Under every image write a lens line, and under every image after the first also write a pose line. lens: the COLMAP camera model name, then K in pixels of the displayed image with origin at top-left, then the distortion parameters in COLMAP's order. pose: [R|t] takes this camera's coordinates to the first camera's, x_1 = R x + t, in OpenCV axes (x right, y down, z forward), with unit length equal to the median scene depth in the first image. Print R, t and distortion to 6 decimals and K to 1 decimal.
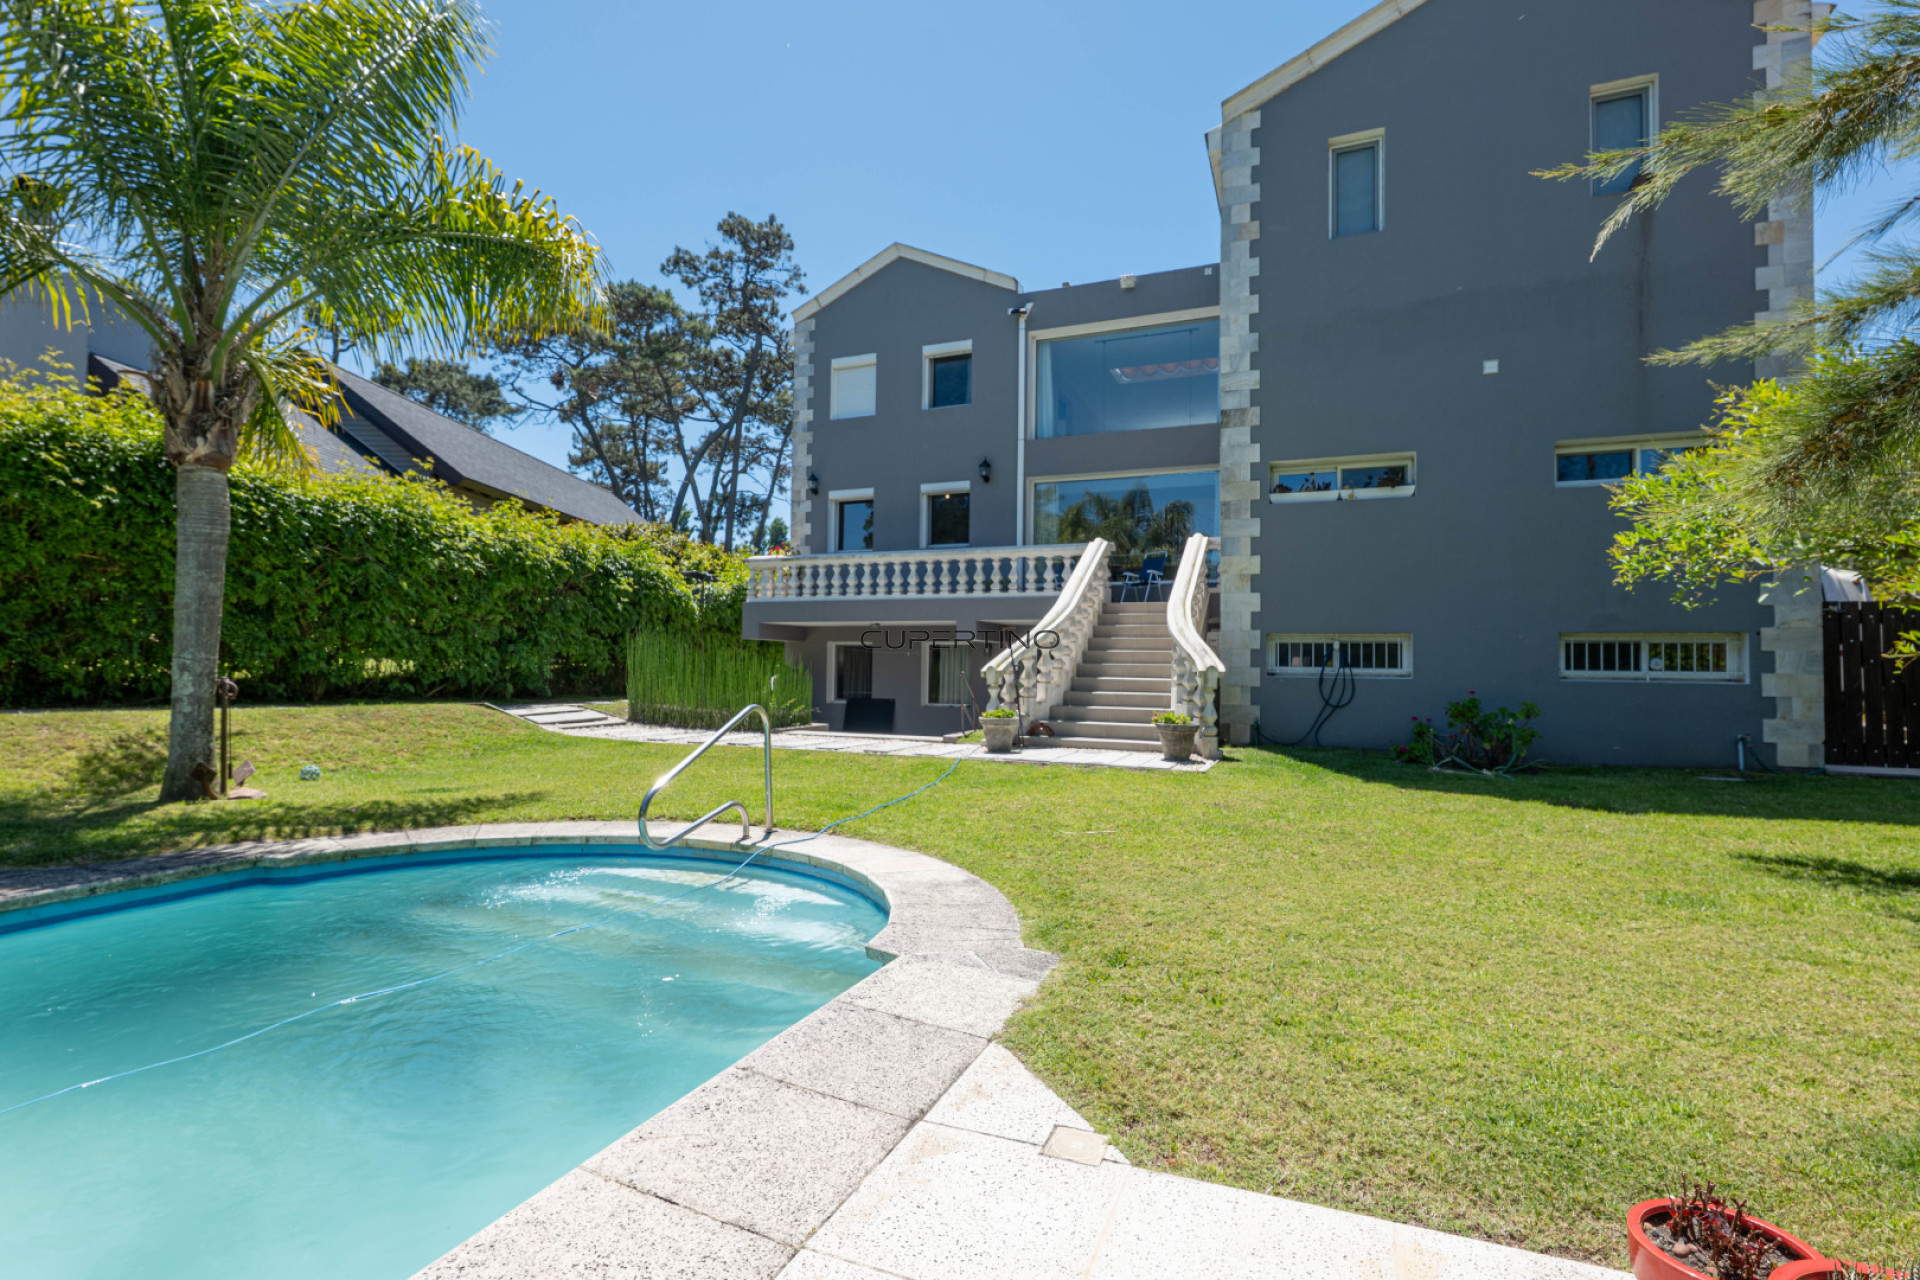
lens RADIAL K [[882.0, 0, 962.6], [0, 882.0, 632.8], [0, 0, 1]] dist [0.006955, -0.000082]
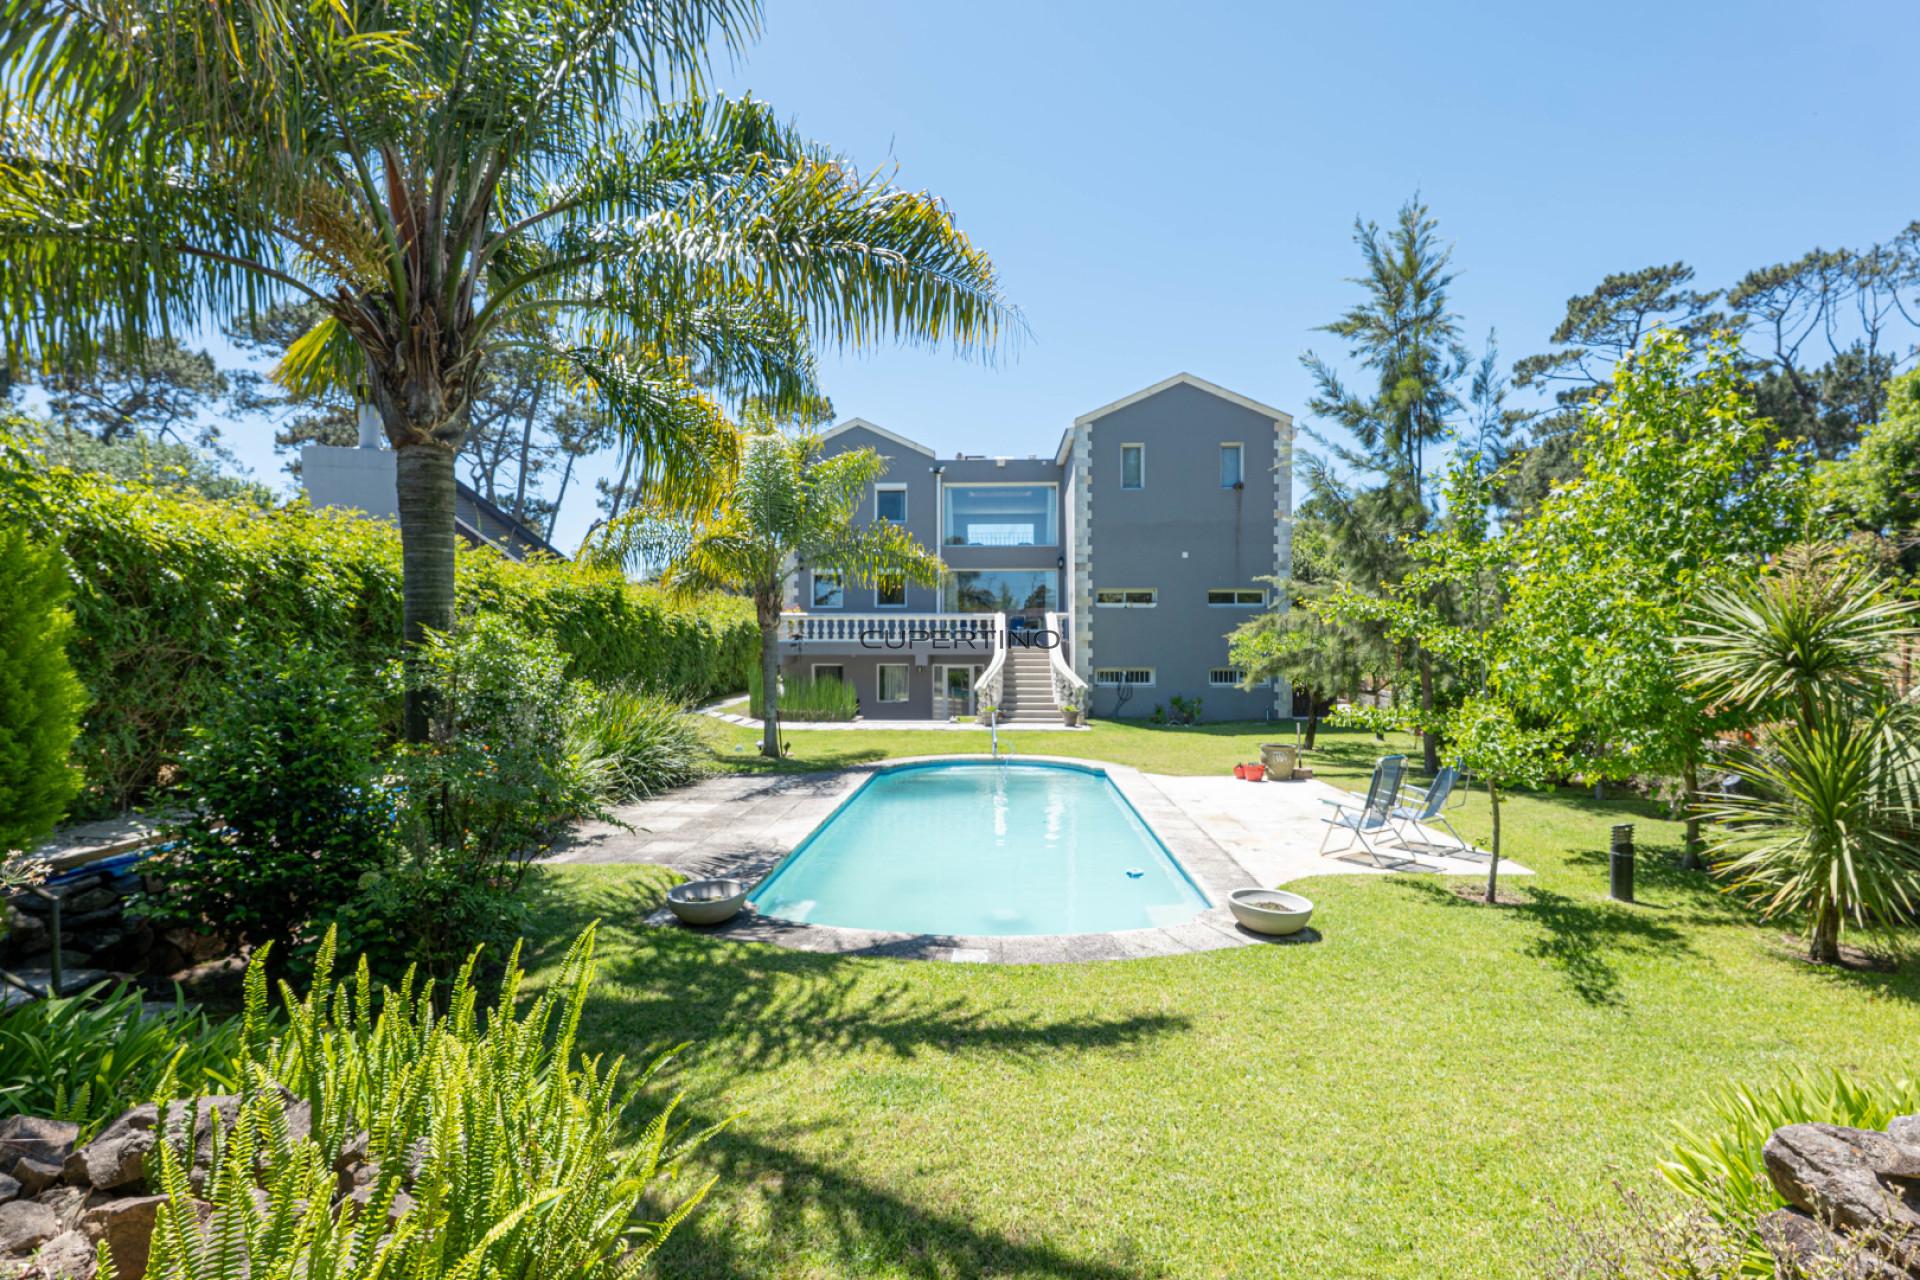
lens RADIAL K [[882.0, 0, 962.6], [0, 882.0, 632.8], [0, 0, 1]] dist [0.006955, -0.000082]
pose [[0.939851, -0.007920, 0.341492, -0.512992], [-0.000765, 0.999680, 0.025289, -0.100817], [-0.341583, -0.024029, 0.939544, -0.679482]]
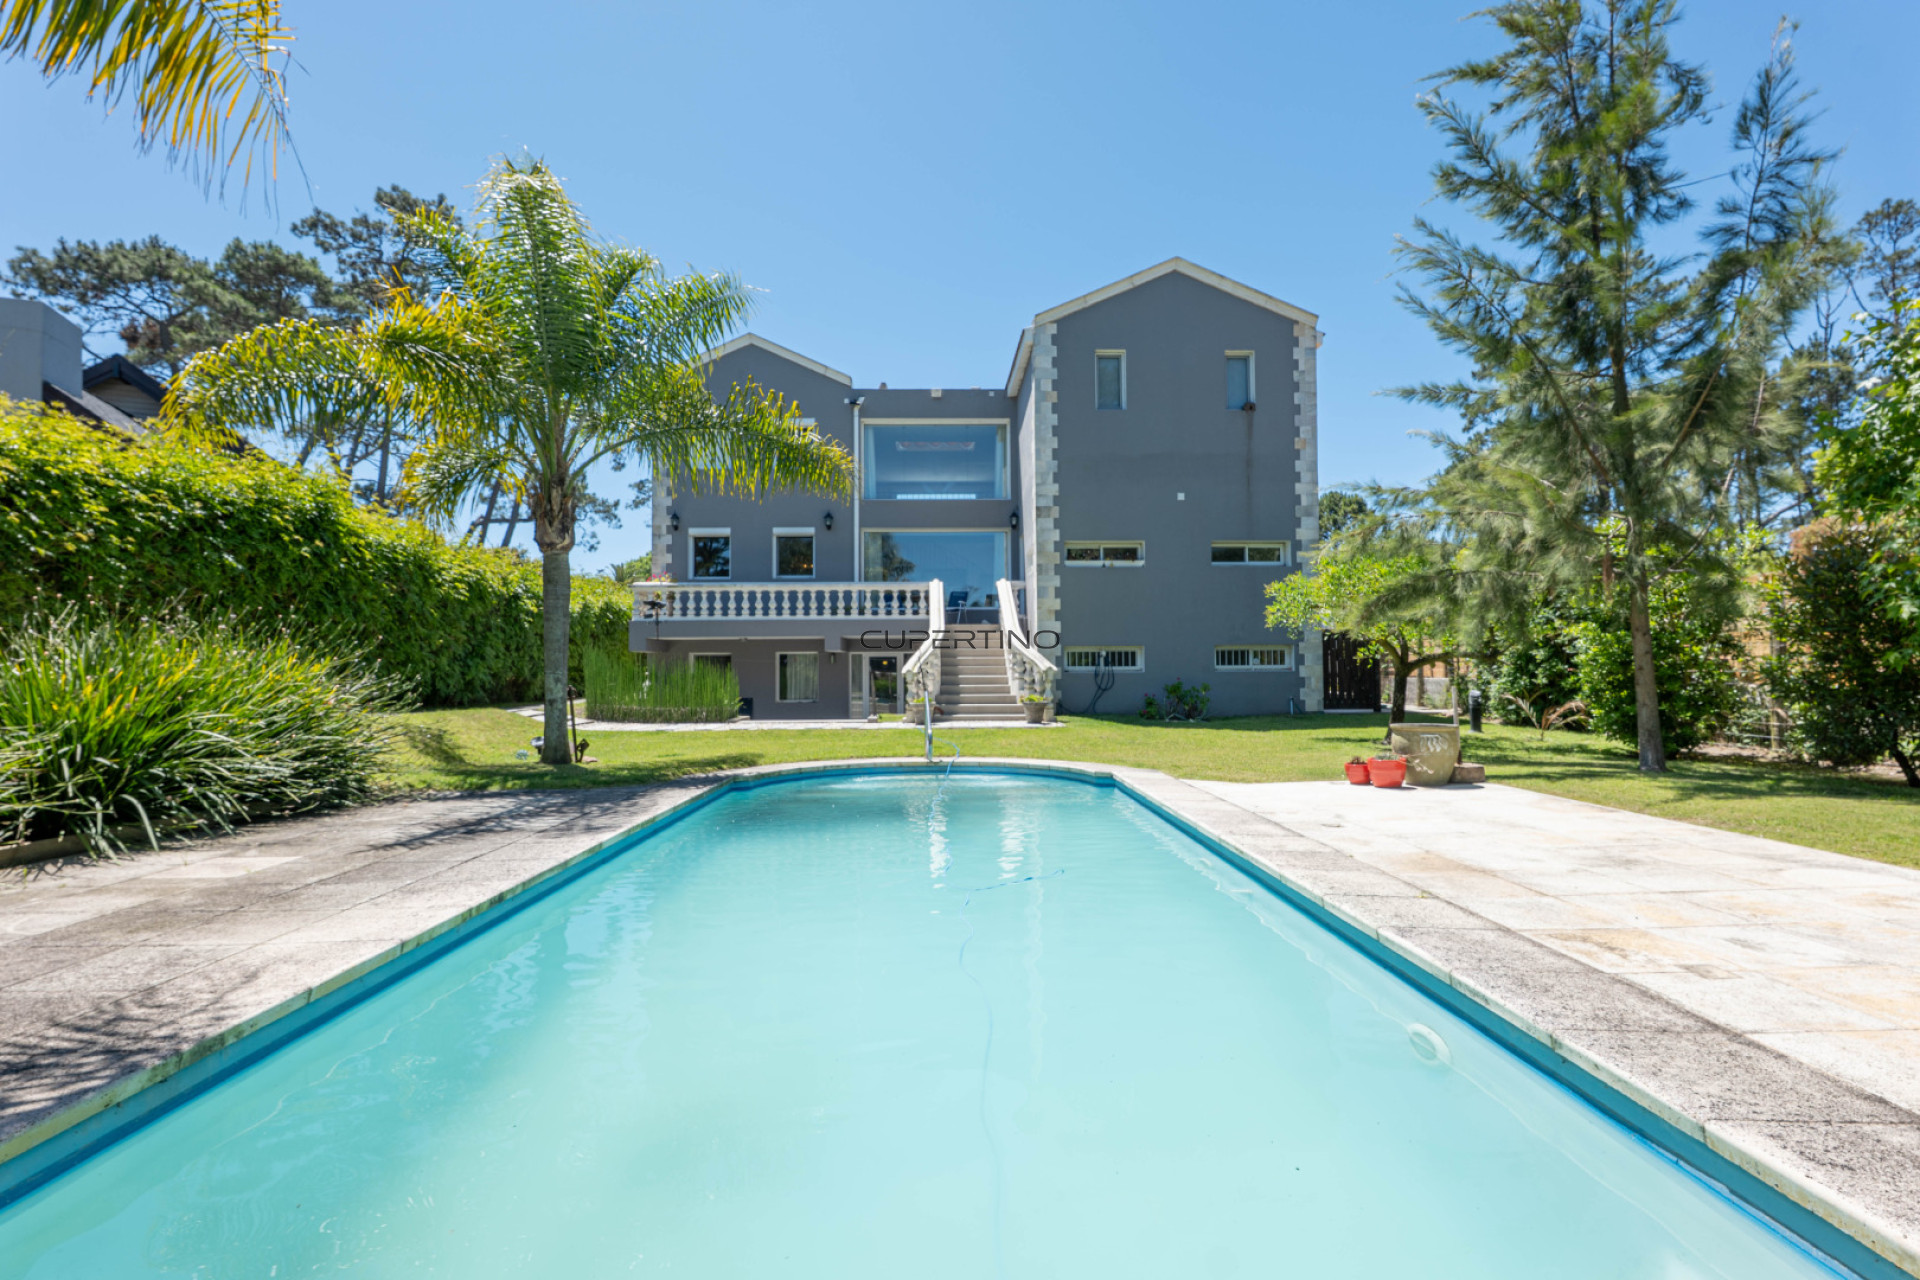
lens RADIAL K [[882.0, 0, 962.6], [0, 882.0, 632.8], [0, 0, 1]] dist [0.006955, -0.000082]
pose [[0.912763, -0.002796, 0.408481, -0.356076], [0.004058, 0.999989, -0.002222, -0.015338], [-0.408470, 0.003685, 0.912764, -0.297577]]
